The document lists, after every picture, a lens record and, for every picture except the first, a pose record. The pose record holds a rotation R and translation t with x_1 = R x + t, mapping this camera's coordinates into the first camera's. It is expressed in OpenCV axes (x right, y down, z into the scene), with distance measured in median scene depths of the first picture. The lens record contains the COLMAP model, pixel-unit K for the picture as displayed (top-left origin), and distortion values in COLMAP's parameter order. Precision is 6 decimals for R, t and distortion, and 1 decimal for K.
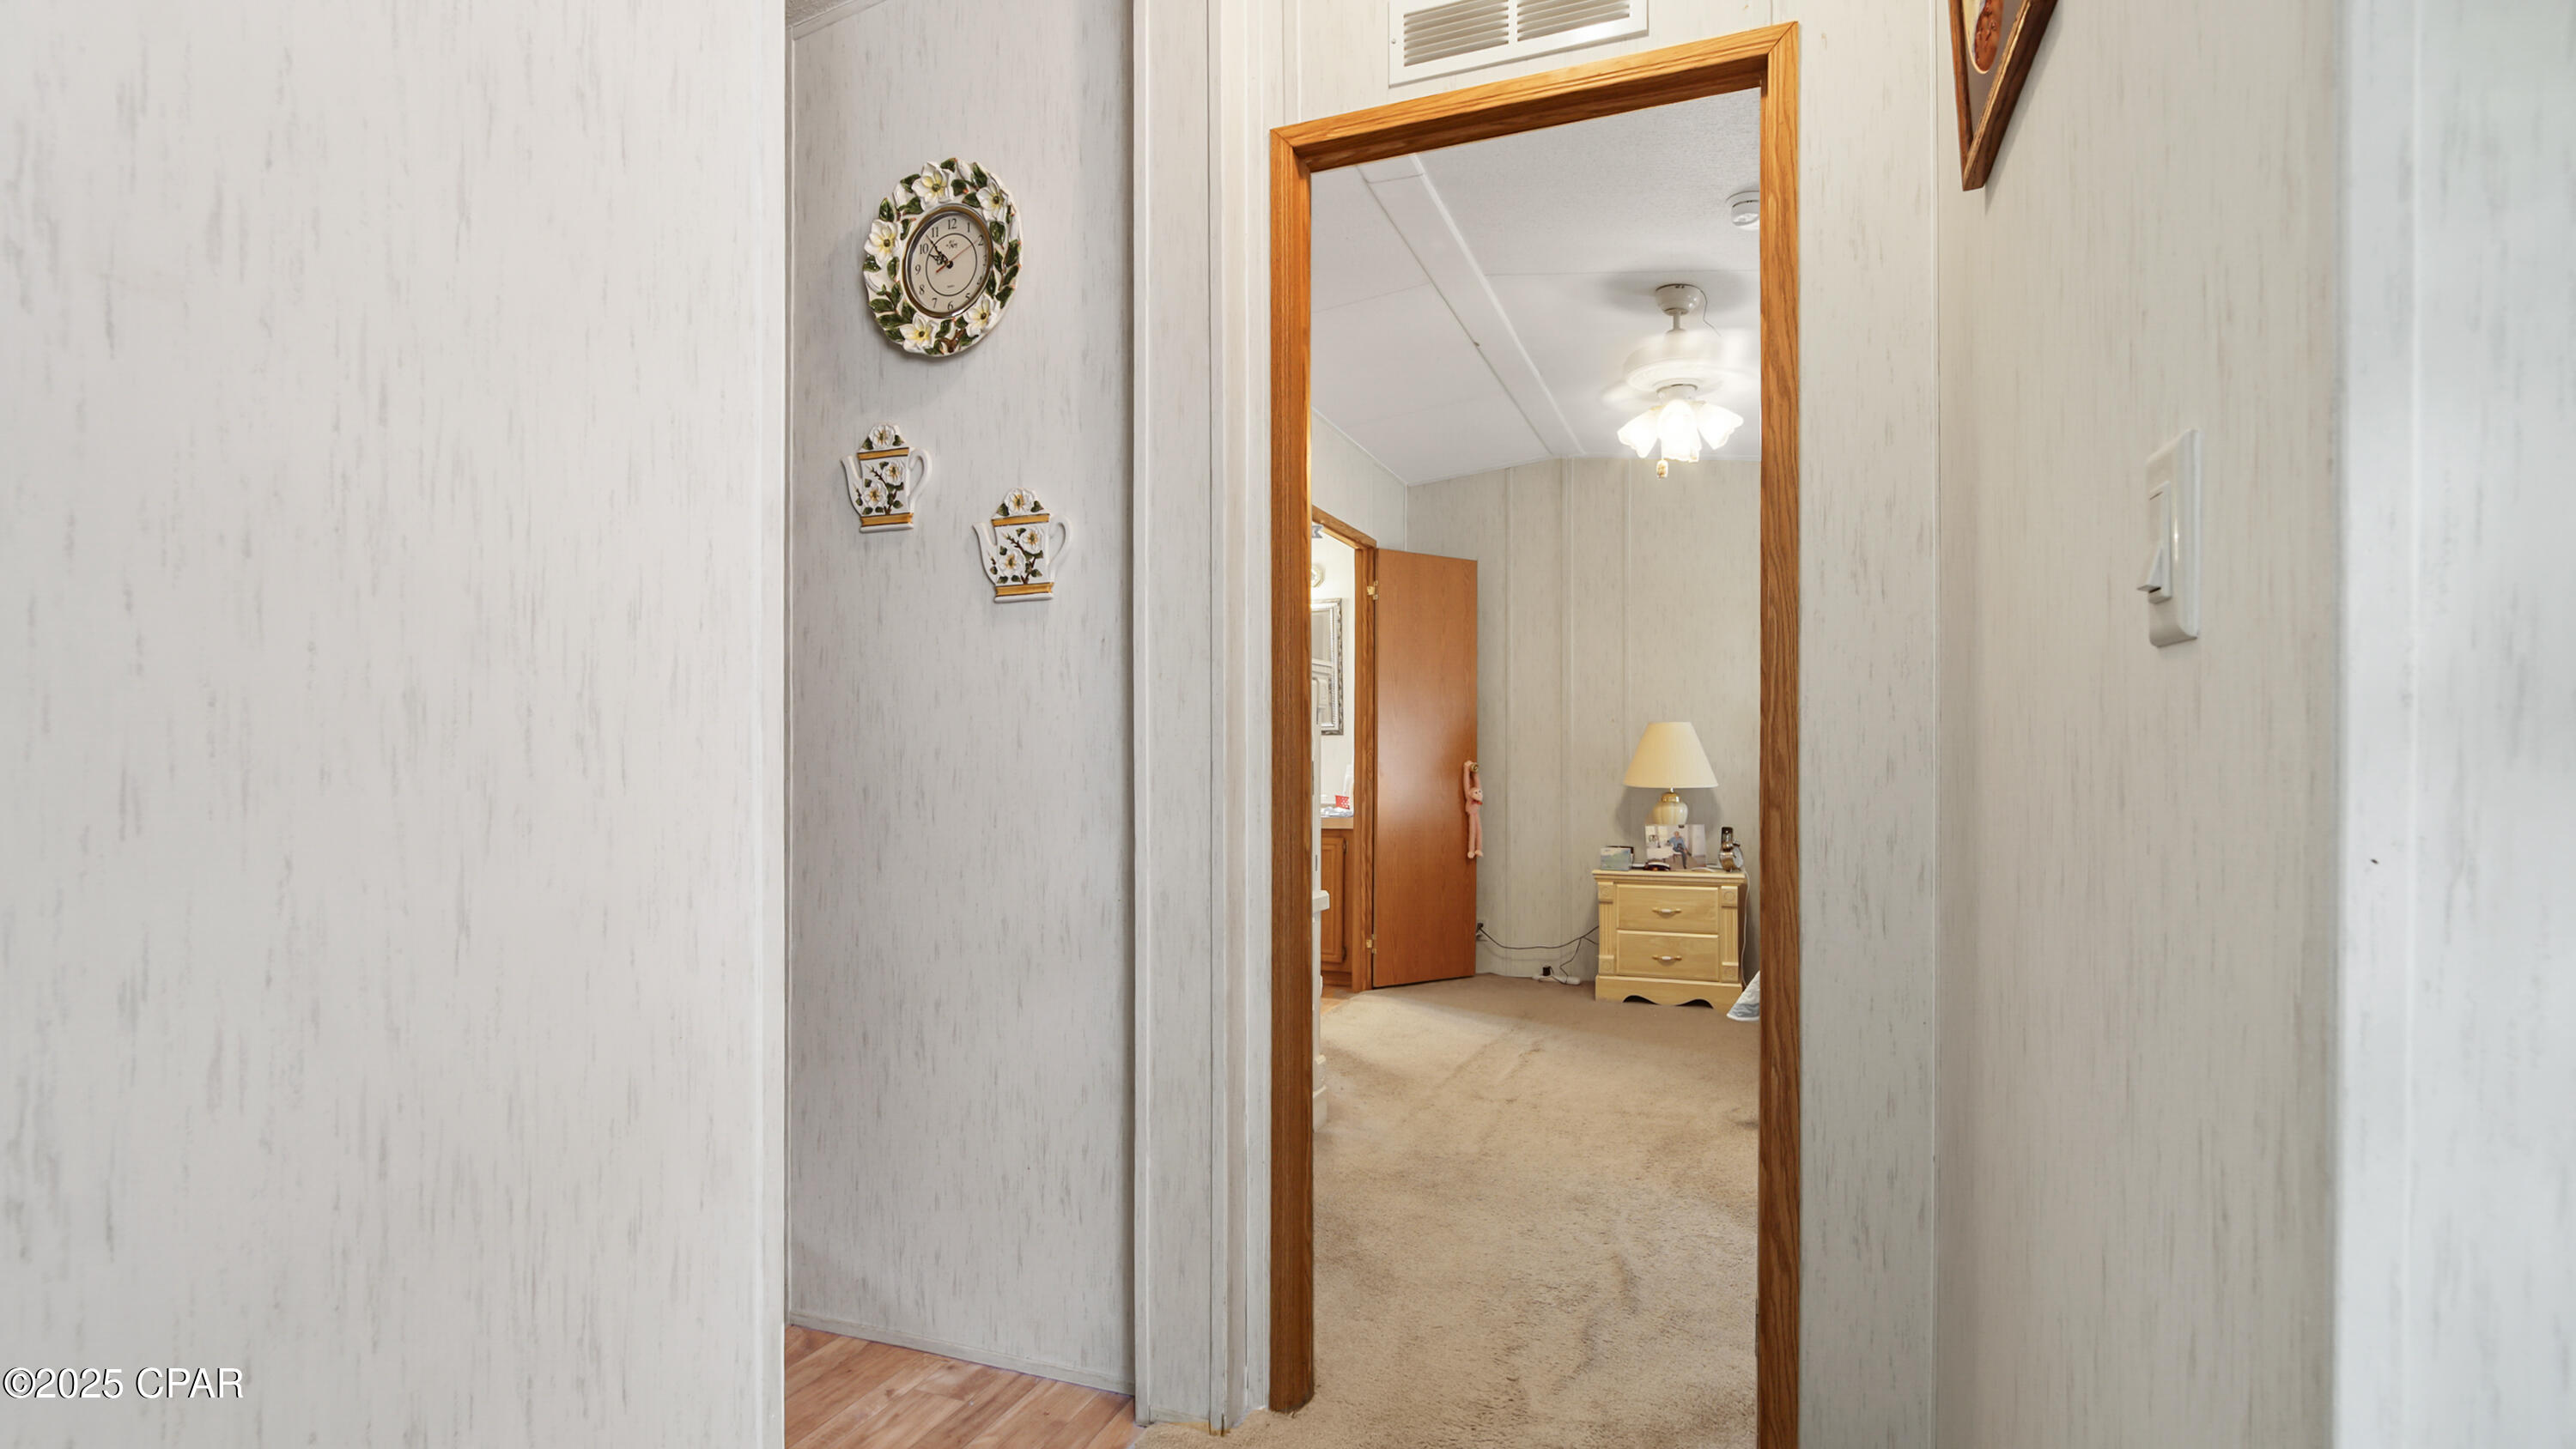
lens RADIAL K [[1195.3, 0, 1333.1], [0, 1195.3, 754.3], [0, 0, 1]] dist [-0.004359, -0.000349]
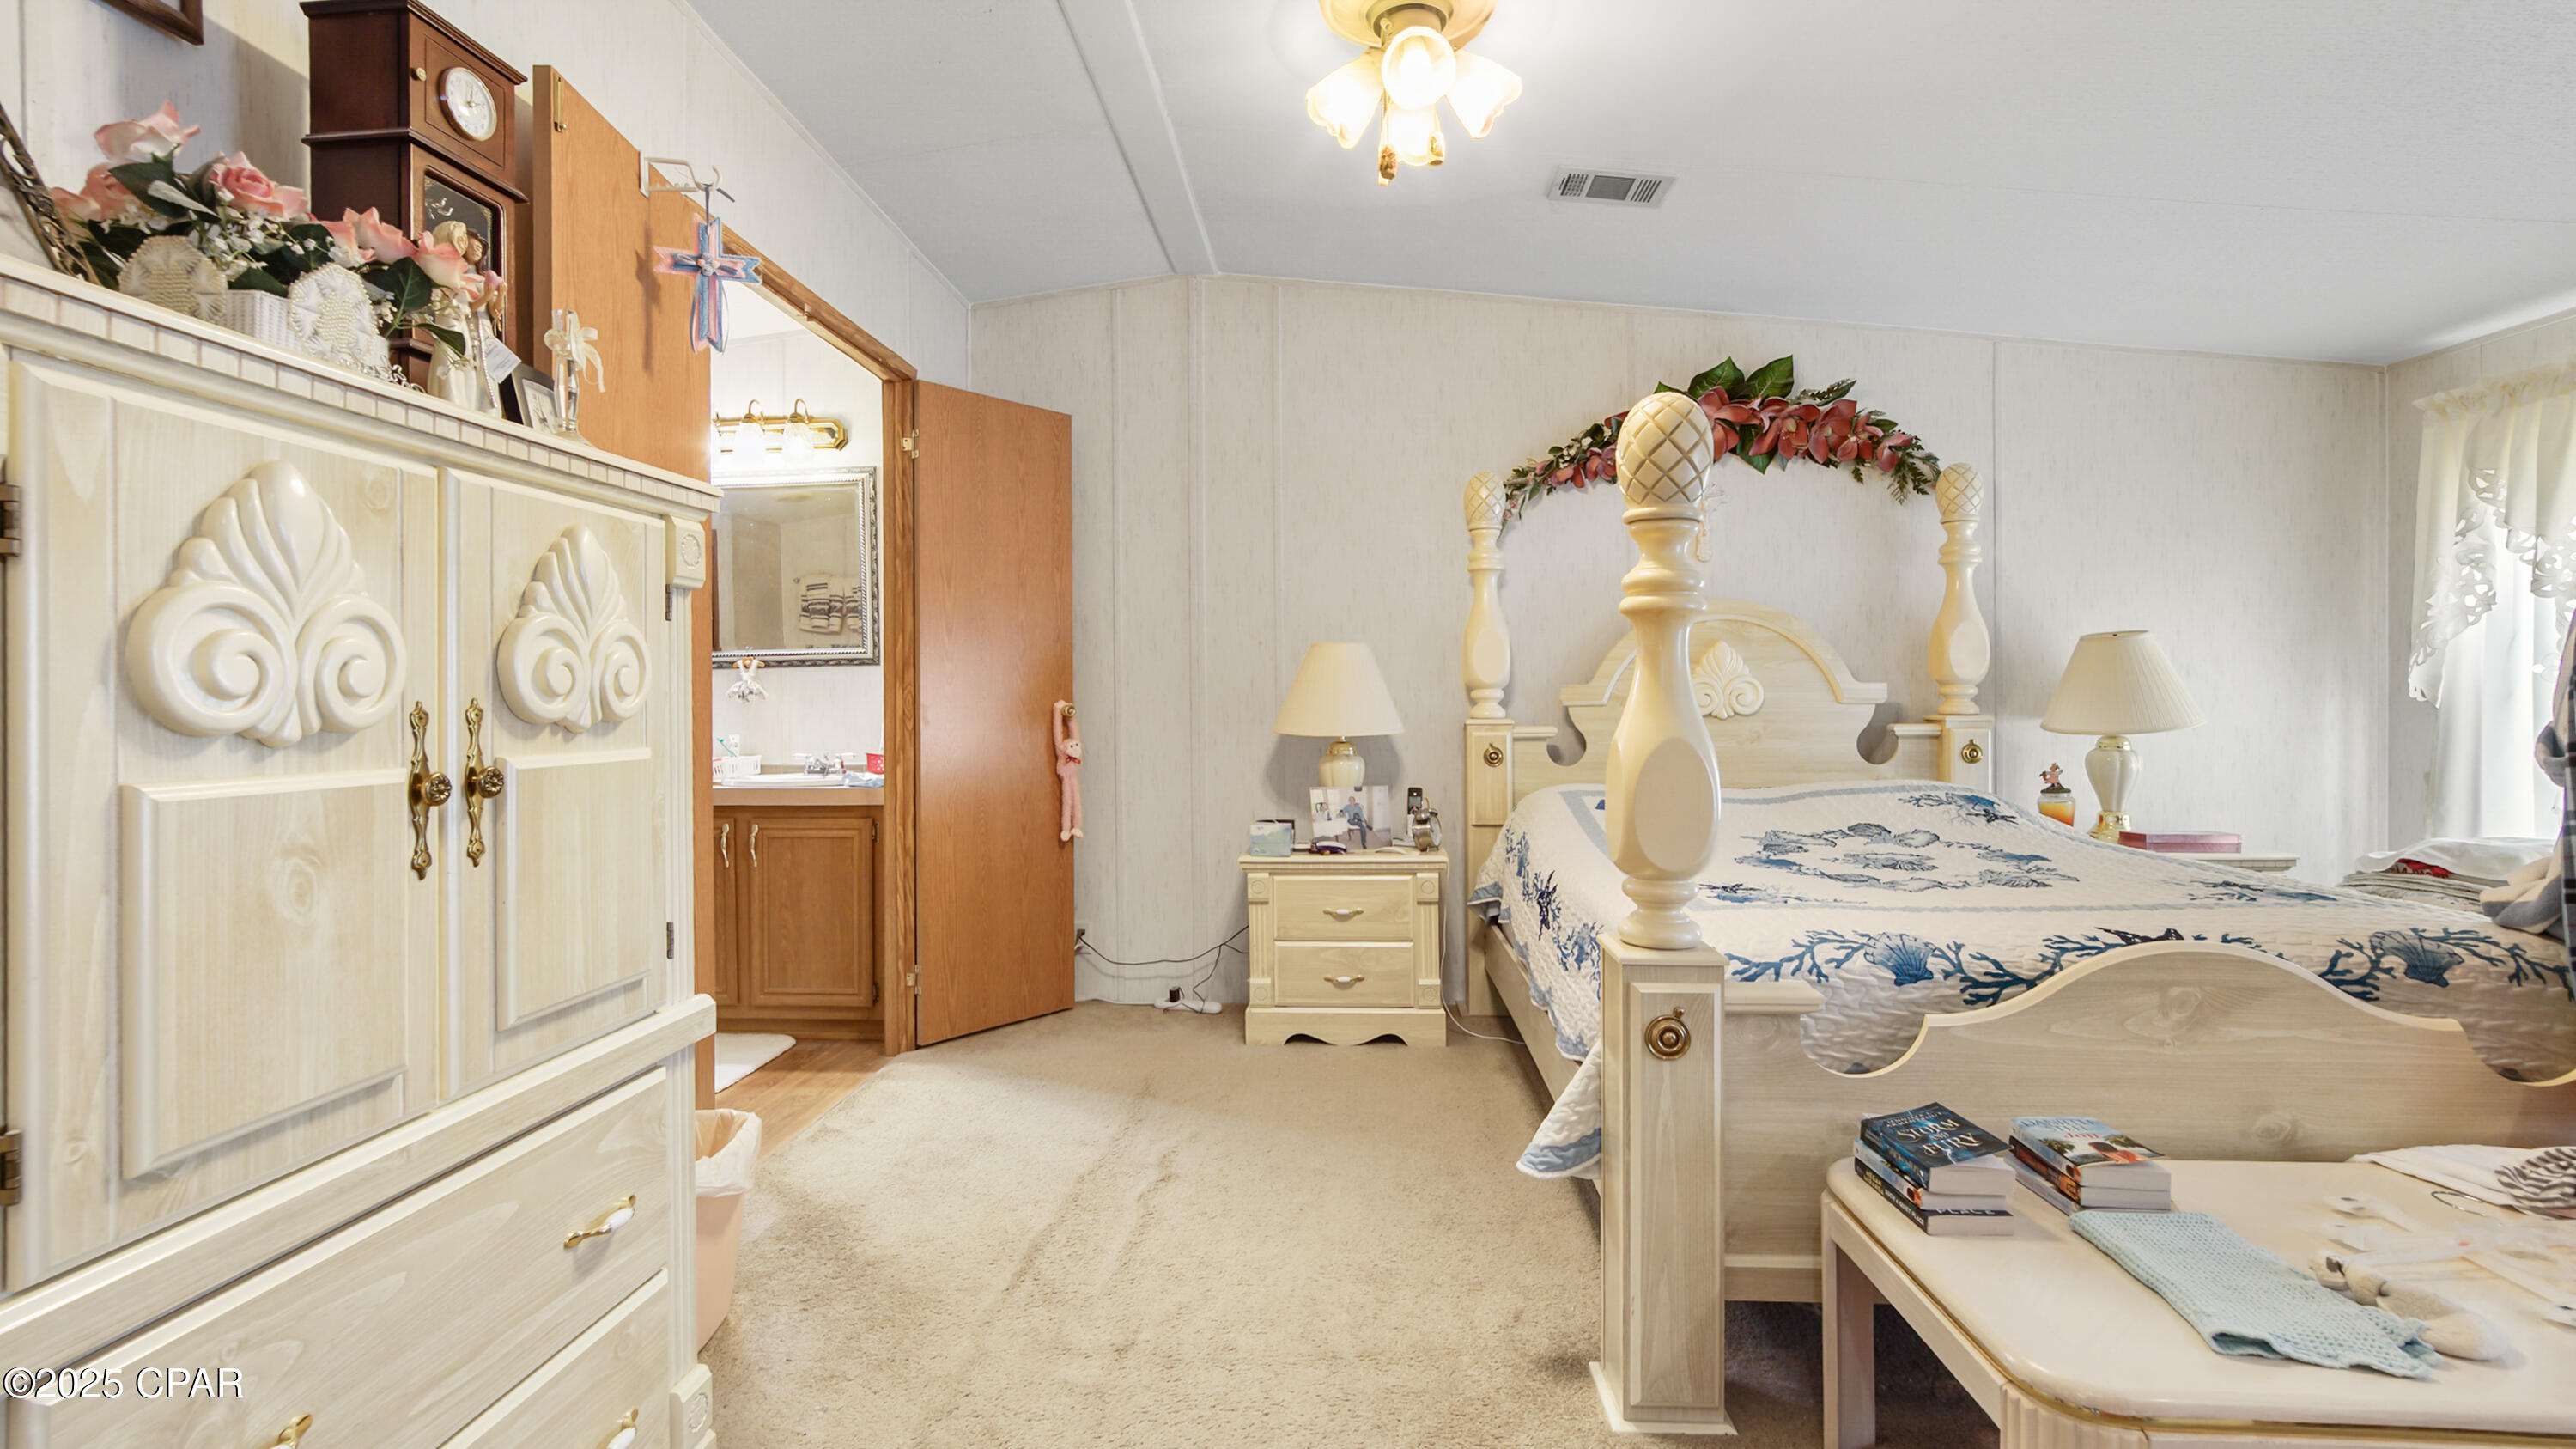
lens RADIAL K [[1204.4, 0, 1271.7], [0, 1204.4, 723.8], [0, 0, 1]] dist [-0.001828, 0.000064]
pose [[0.964085, -0.013985, 0.265224, 0.049930], [0.006556, 0.999561, 0.028876, -0.000445], [-0.265512, -0.026100, 0.963754, 0.318899]]
